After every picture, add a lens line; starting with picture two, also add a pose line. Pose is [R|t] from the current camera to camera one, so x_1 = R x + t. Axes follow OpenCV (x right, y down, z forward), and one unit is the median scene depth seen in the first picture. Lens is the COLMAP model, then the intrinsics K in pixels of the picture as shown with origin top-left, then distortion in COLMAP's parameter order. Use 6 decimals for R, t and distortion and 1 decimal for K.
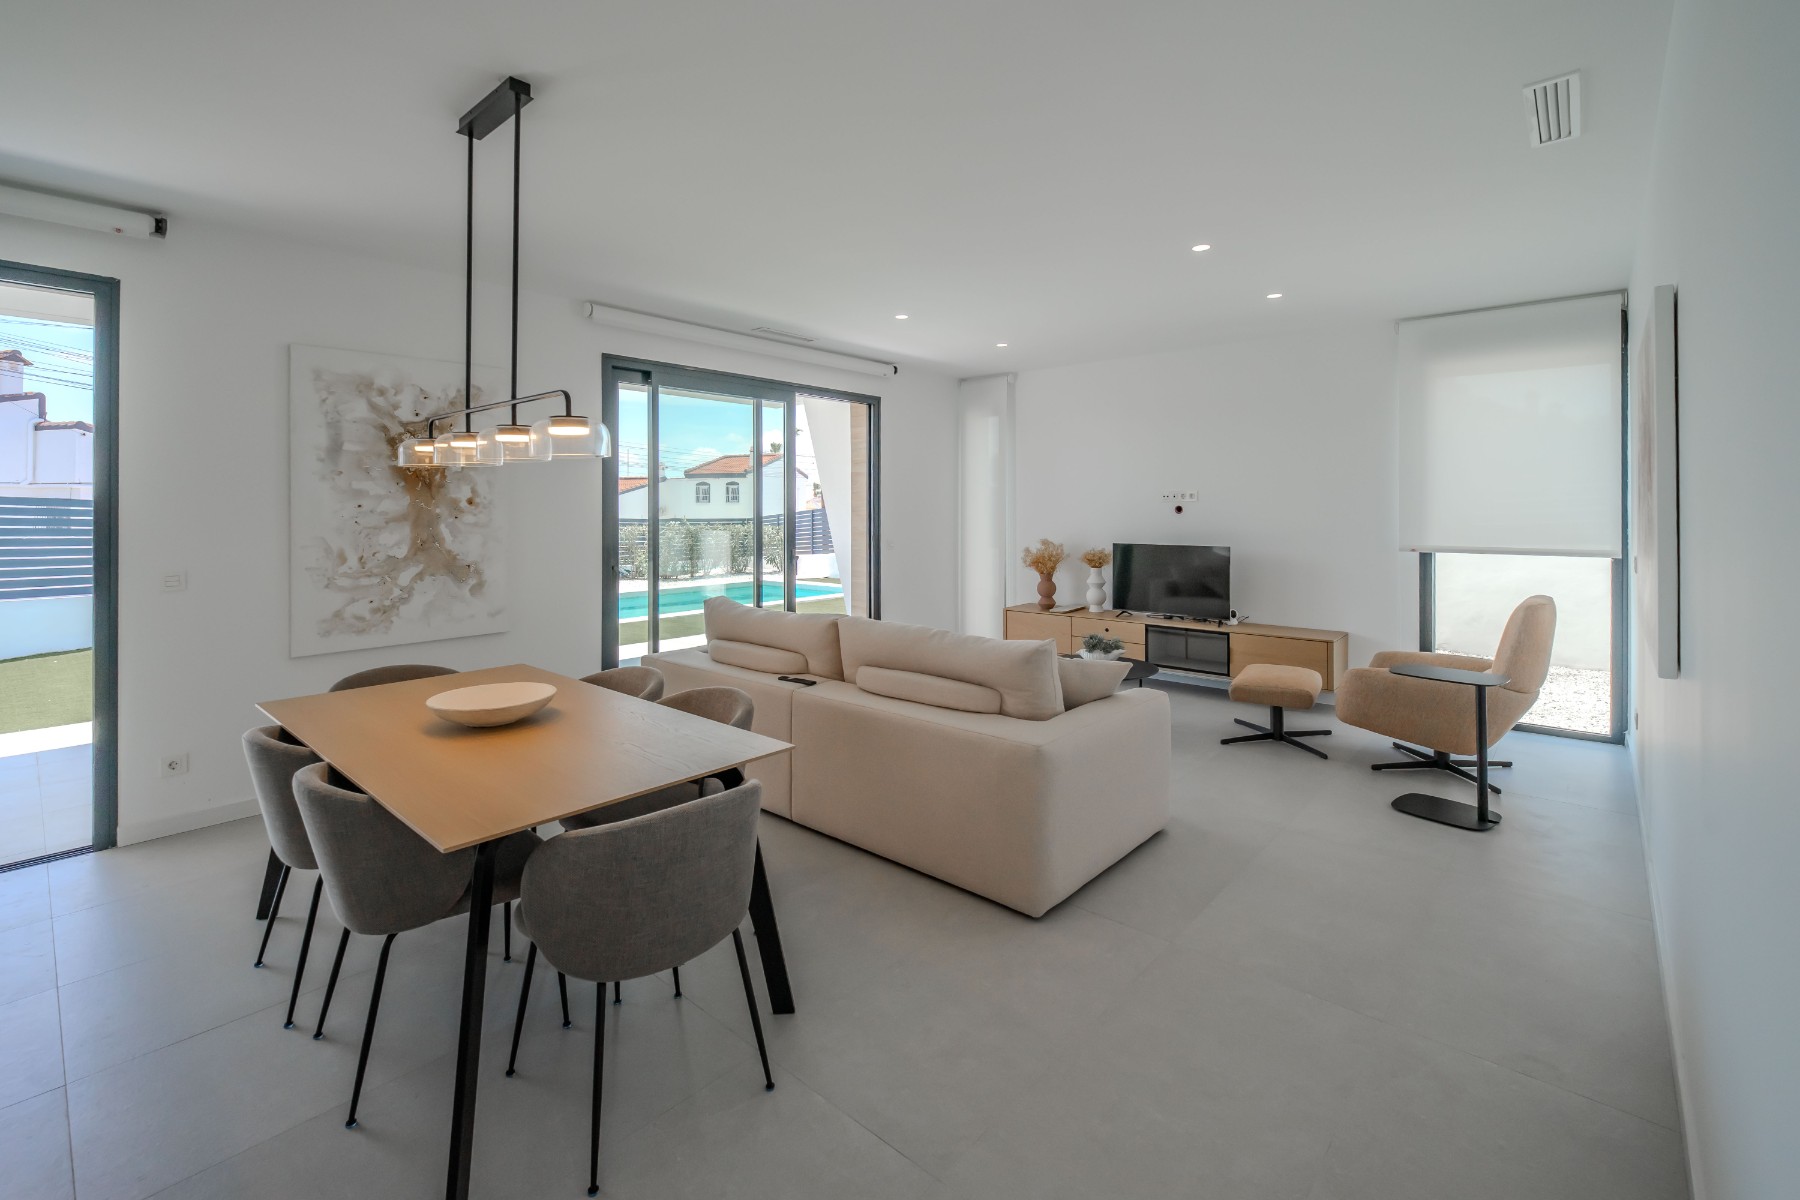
lens RADIAL K [[764.3, 0, 881.9], [0, 764.3, 504.0], [0, 0, 1]] dist [0.003532, -0.000660]
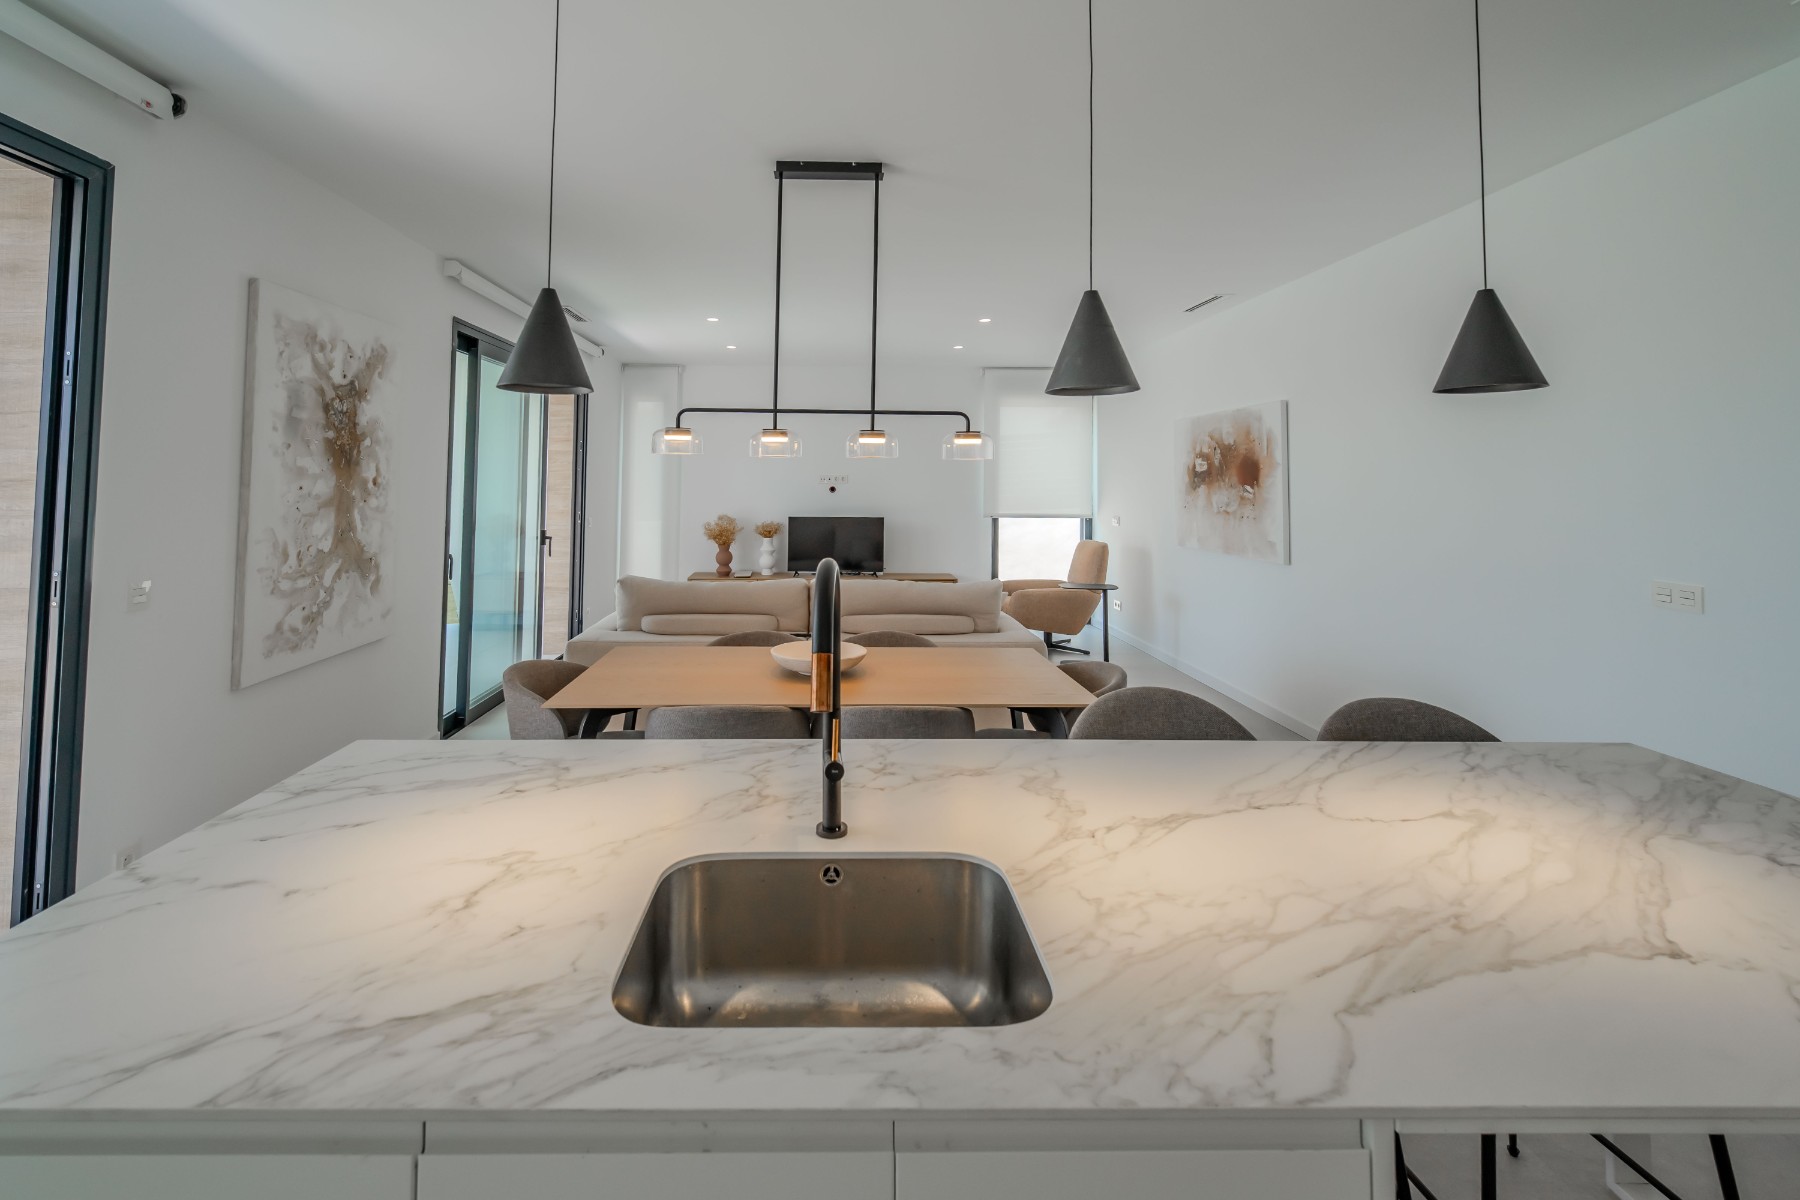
lens RADIAL K [[764.3, 0, 831.7], [0, 764.3, 445.1], [0, 0, 1]] dist [0.003532, -0.000660]
pose [[0.717515, 0.044176, 0.695141, -0.792916], [-0.011687, 0.998610, -0.051399, -0.006580], [-0.696445, 0.028755, 0.717034, 0.044958]]
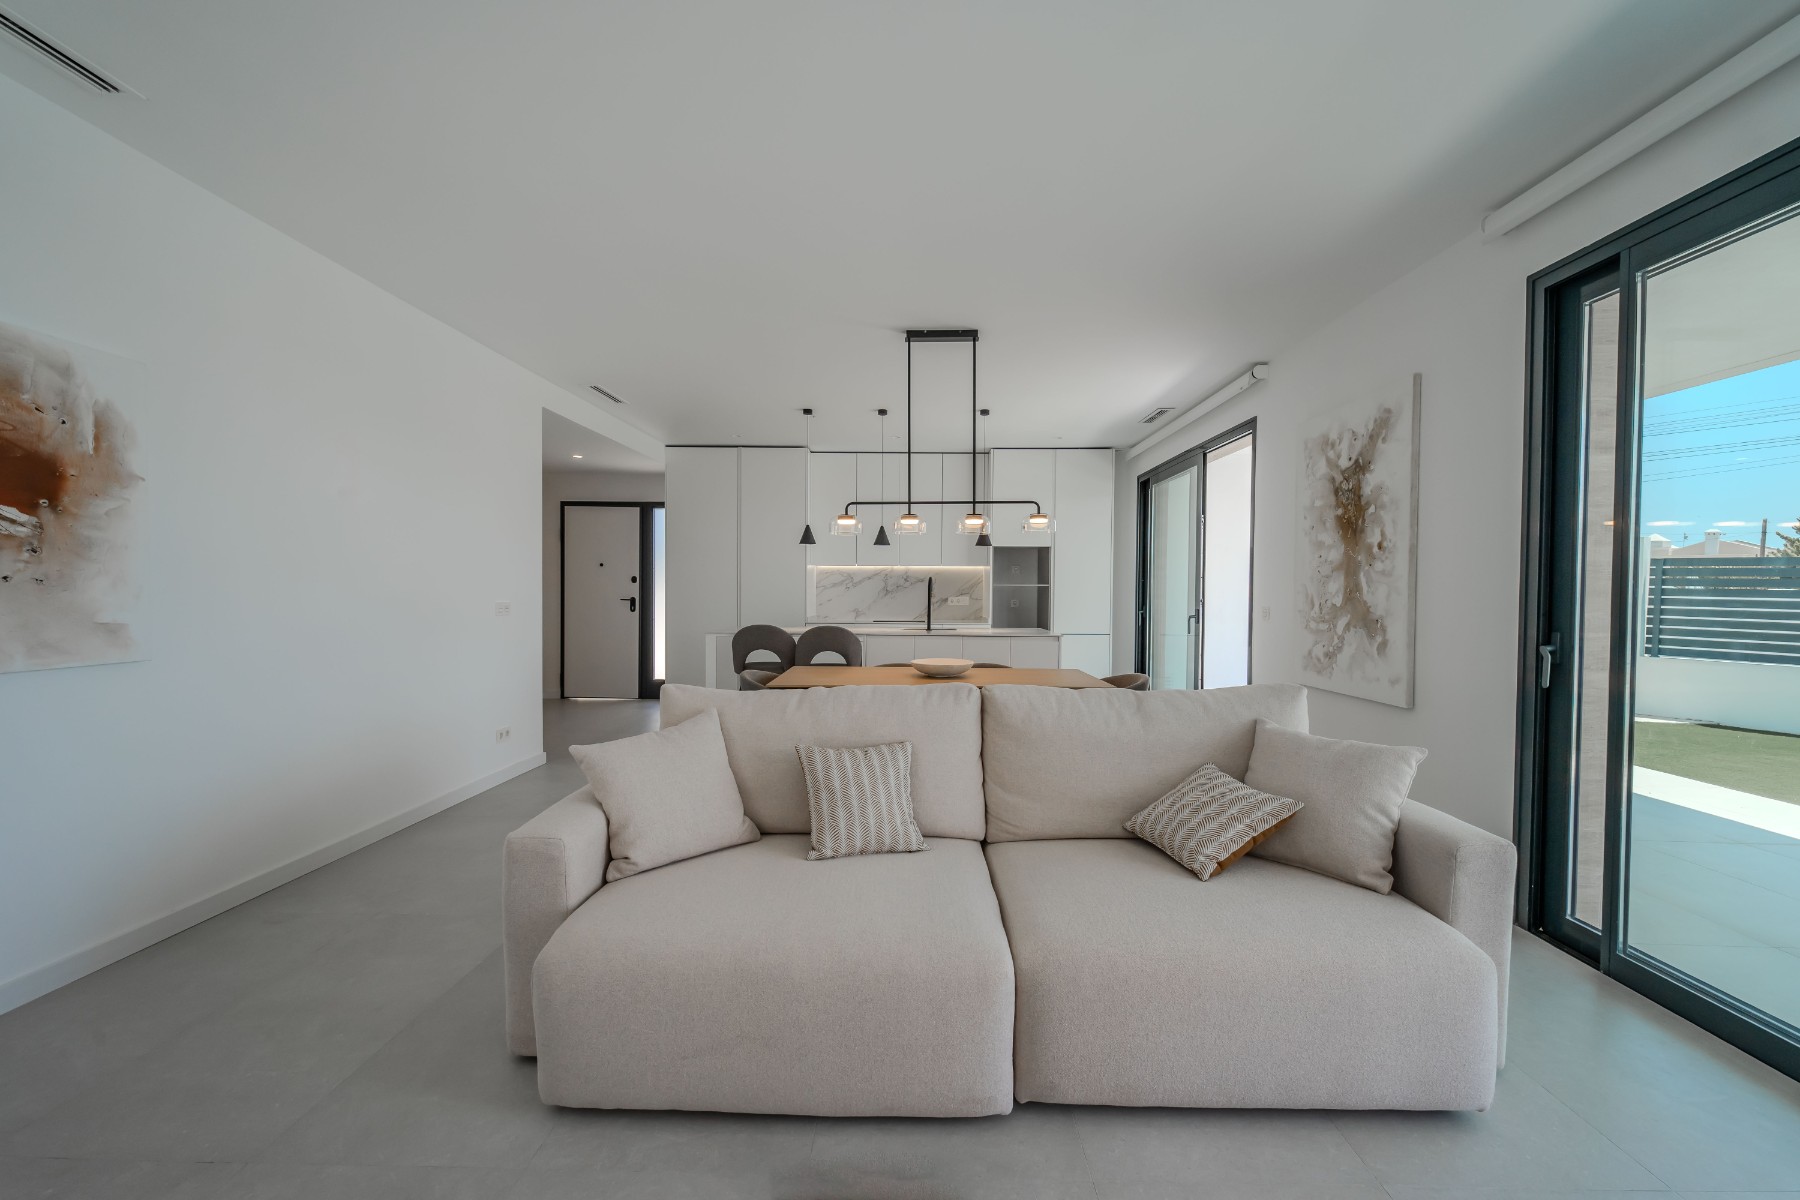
lens RADIAL K [[764.3, 0, 905.2], [0, 764.3, 611.2], [0, 0, 1]] dist [0.003532, -0.000660]
pose [[-0.736884, 0.016009, -0.675829, 0.456436], [-0.000156, 0.999715, 0.023852, 0.051429], [0.676019, 0.017682, -0.736672, 1.321905]]
